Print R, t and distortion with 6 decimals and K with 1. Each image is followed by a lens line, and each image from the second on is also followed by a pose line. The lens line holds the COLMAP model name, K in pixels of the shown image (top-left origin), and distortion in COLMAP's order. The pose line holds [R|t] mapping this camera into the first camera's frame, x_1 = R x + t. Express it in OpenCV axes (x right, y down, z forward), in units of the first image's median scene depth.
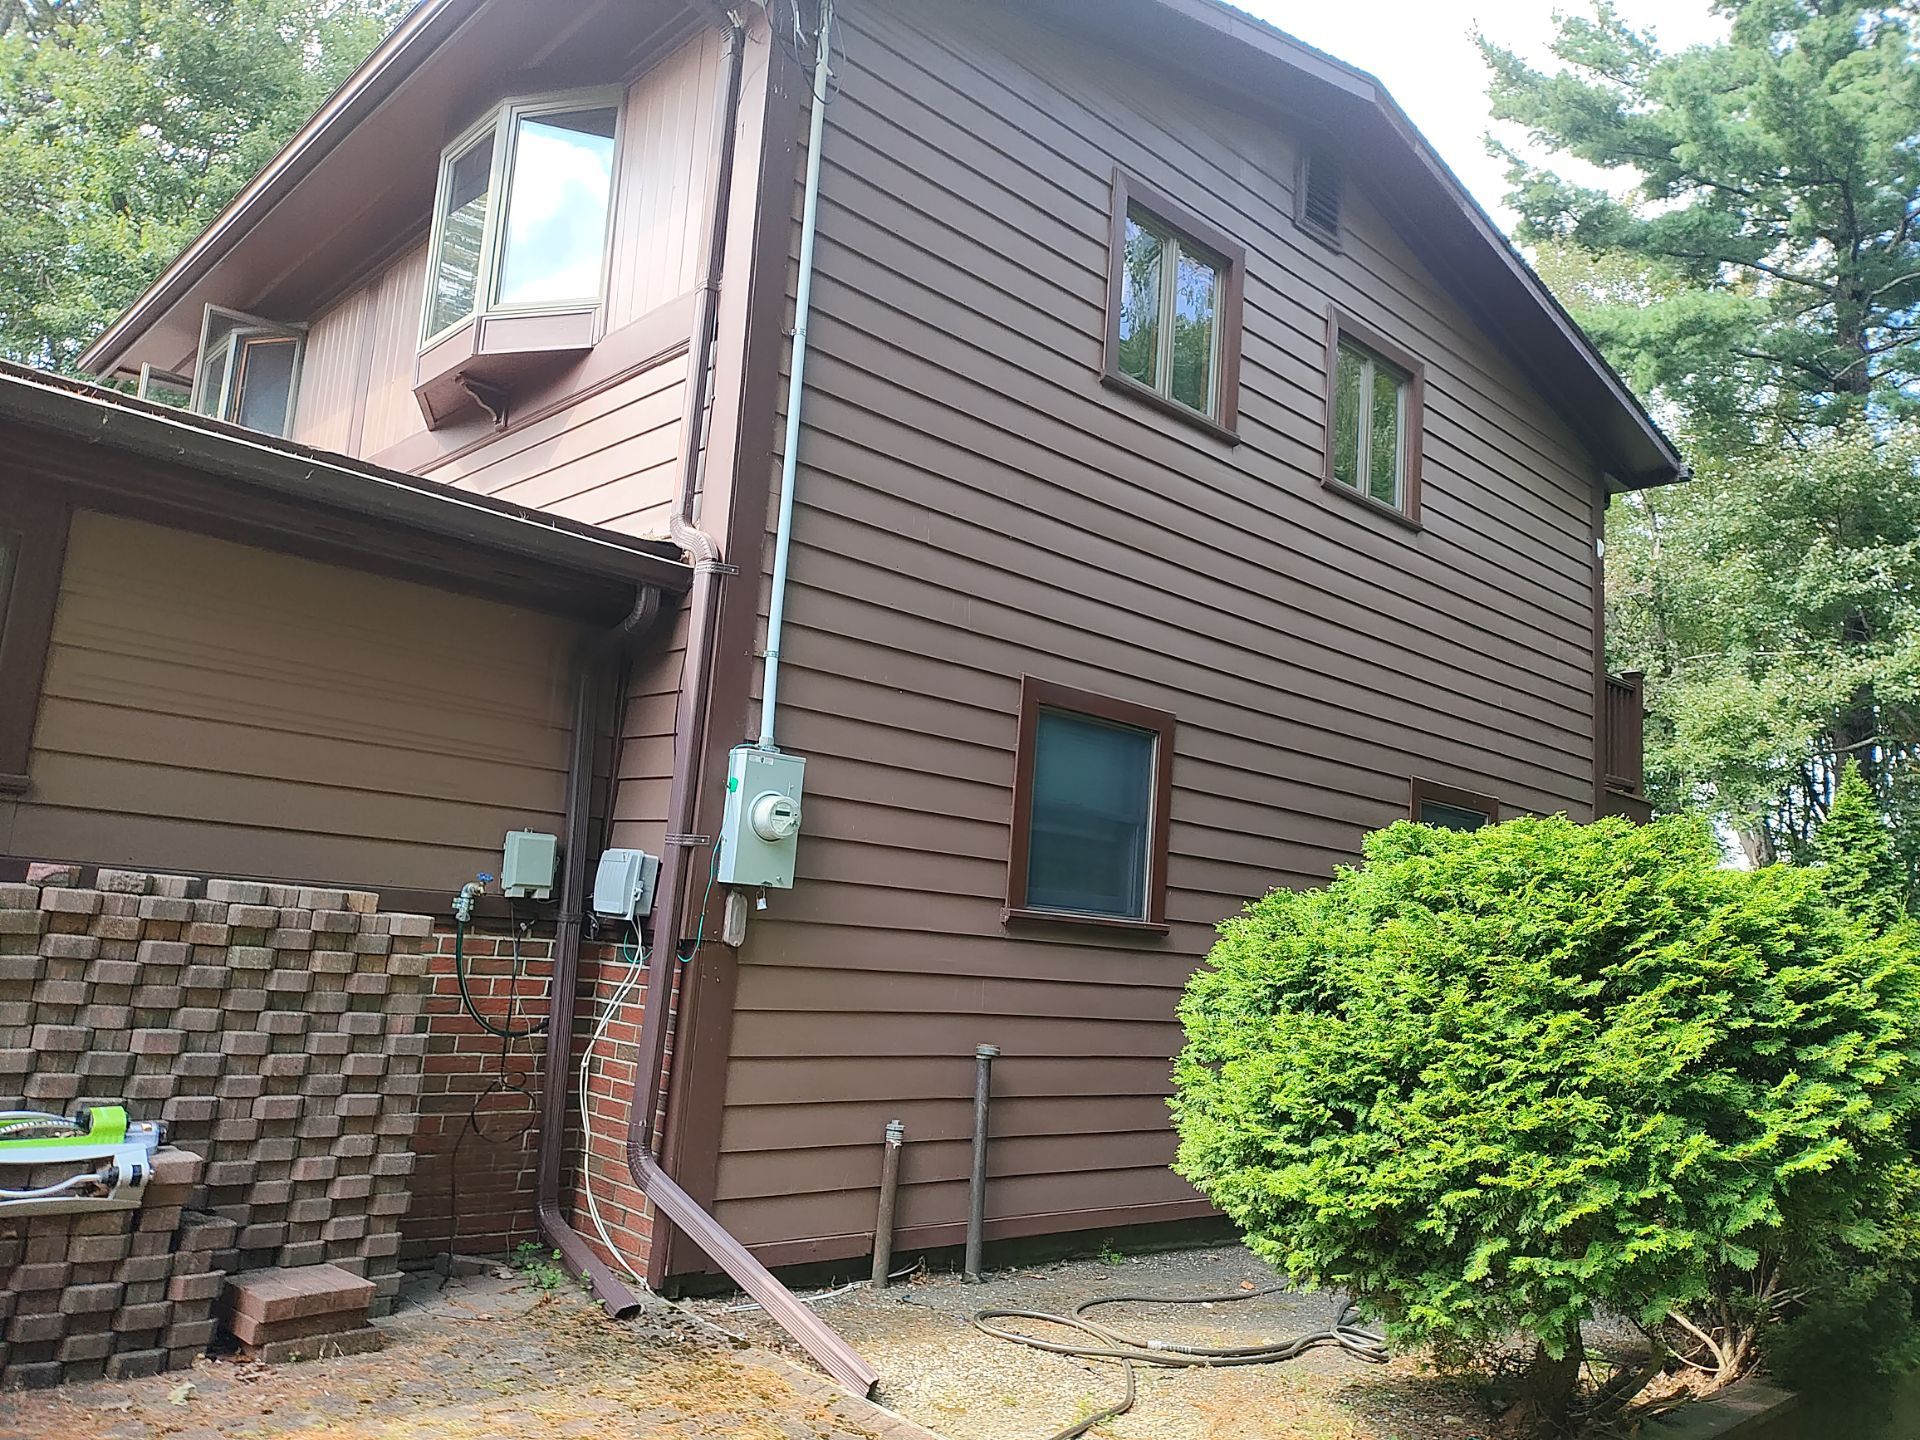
lens RADIAL K [[1408.0, 0, 960.0], [0, 1408.0, 720.0], [0, 0, 1]] dist [0.061521, -0.000222]
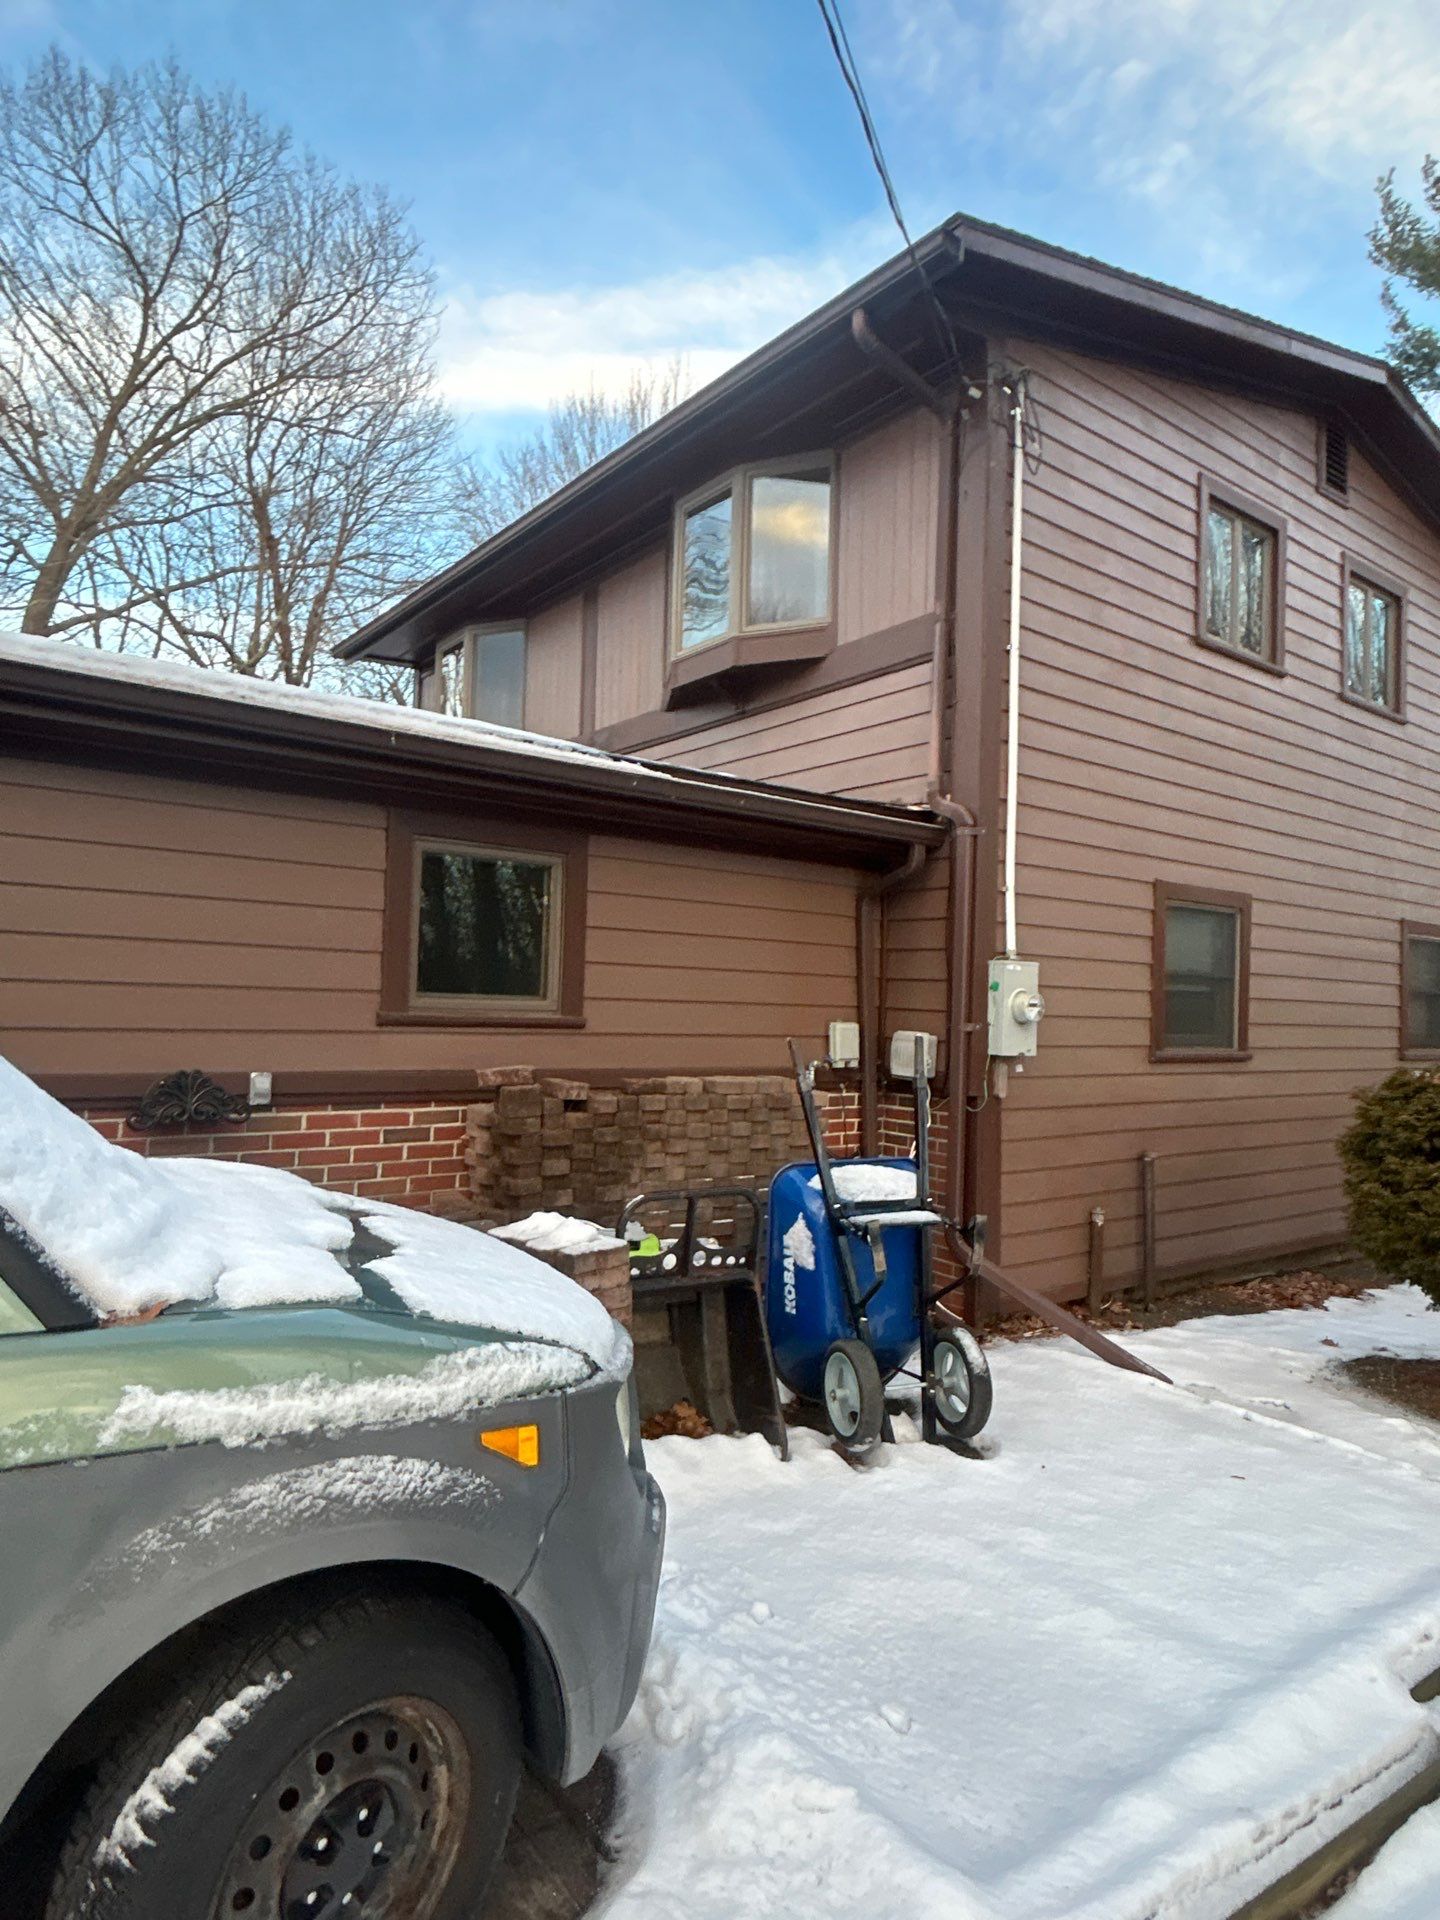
lens RADIAL K [[1141.4, 0, 720.0], [0, 1141.4, 960.0], [0, 0, 1]] dist [-0.005465, -0.001518]
pose [[0.993839, -0.046729, -0.100498, -0.247169], [0.058610, 0.991197, 0.118718, -0.102148], [0.094066, -0.123876, 0.987829, -0.117003]]
